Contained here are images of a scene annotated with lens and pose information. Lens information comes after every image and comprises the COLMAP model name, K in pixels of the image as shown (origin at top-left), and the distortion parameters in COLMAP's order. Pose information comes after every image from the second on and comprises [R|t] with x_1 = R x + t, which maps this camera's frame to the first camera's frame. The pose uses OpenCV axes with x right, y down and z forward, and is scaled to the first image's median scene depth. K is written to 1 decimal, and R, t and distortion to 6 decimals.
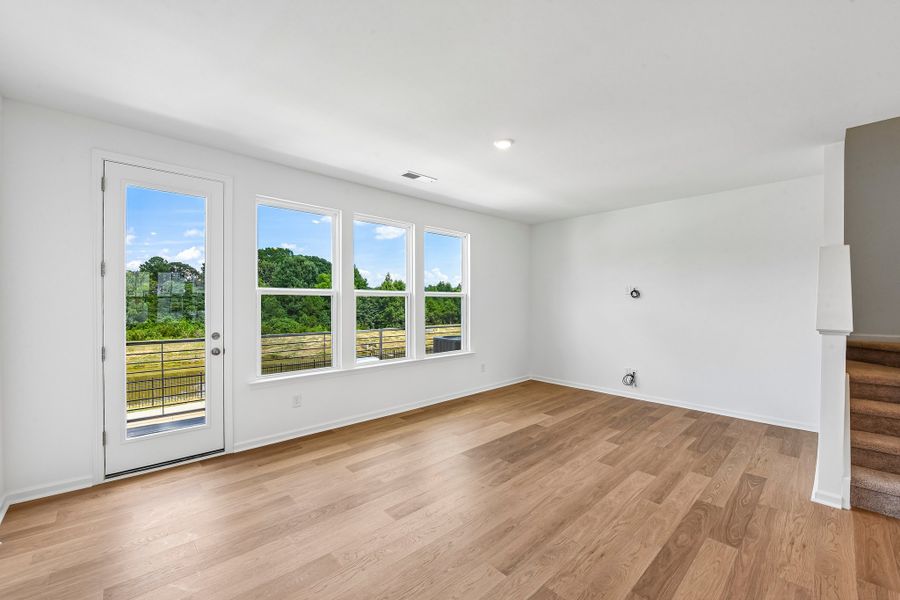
lens RADIAL K [[364.7, 0, 450.0], [0, 364.7, 300.0], [0, 0, 1]] dist [-0.019876, -0.000131]
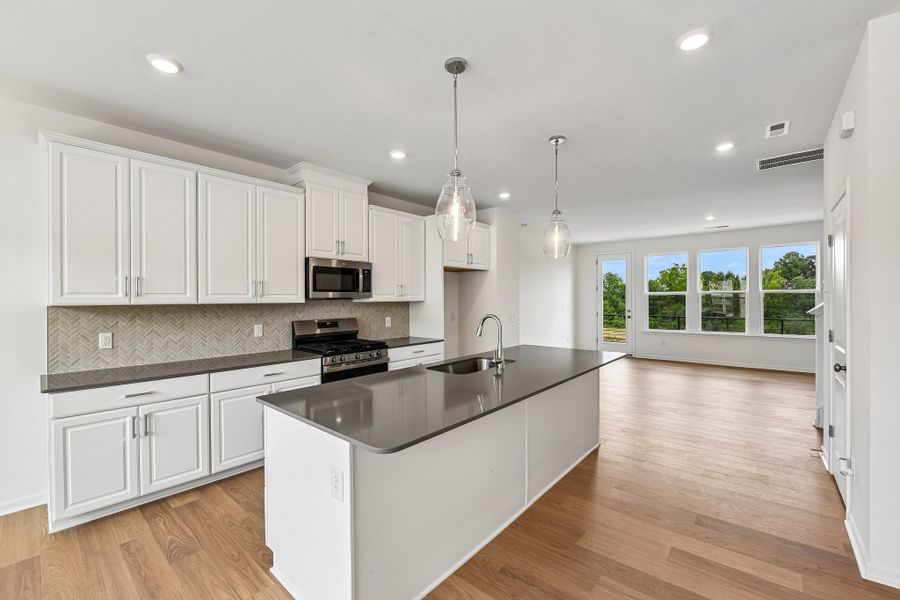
lens RADIAL K [[364.7, 0, 450.0], [0, 364.7, 300.0], [0, 0, 1]] dist [-0.019876, -0.000131]
pose [[0.111305, -0.001462, -0.993785, 1.797626], [0.008744, 0.999962, -0.000492, 0.006734], [0.993748, -0.008634, 0.111313, -0.587218]]
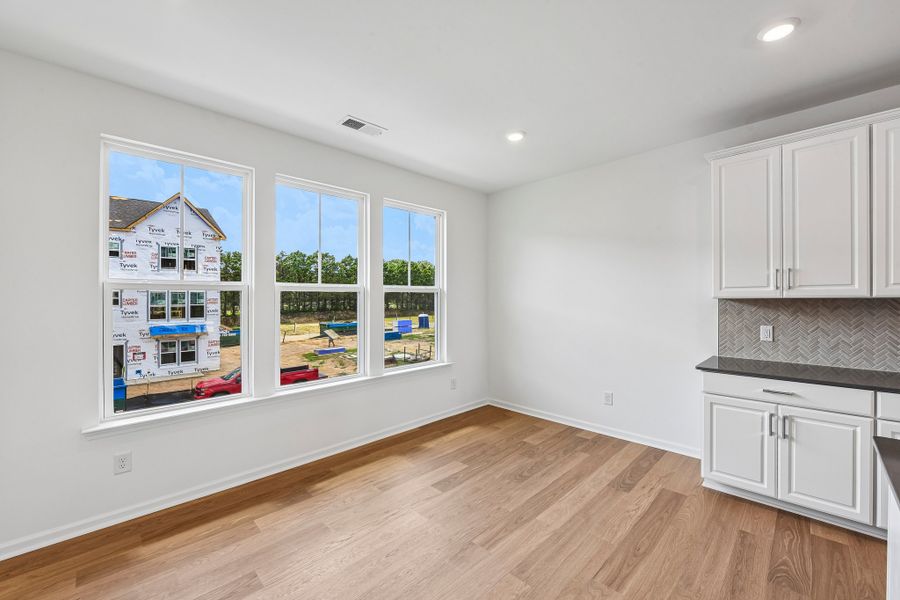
lens RADIAL K [[364.7, 0, 450.0], [0, 364.7, 300.0], [0, 0, 1]] dist [-0.019876, -0.000131]
pose [[-0.999596, 0.008281, -0.027183, 1.658664], [0.008180, 0.999959, 0.003809, 0.005978], [0.027214, 0.003585, -0.999623, -0.466146]]
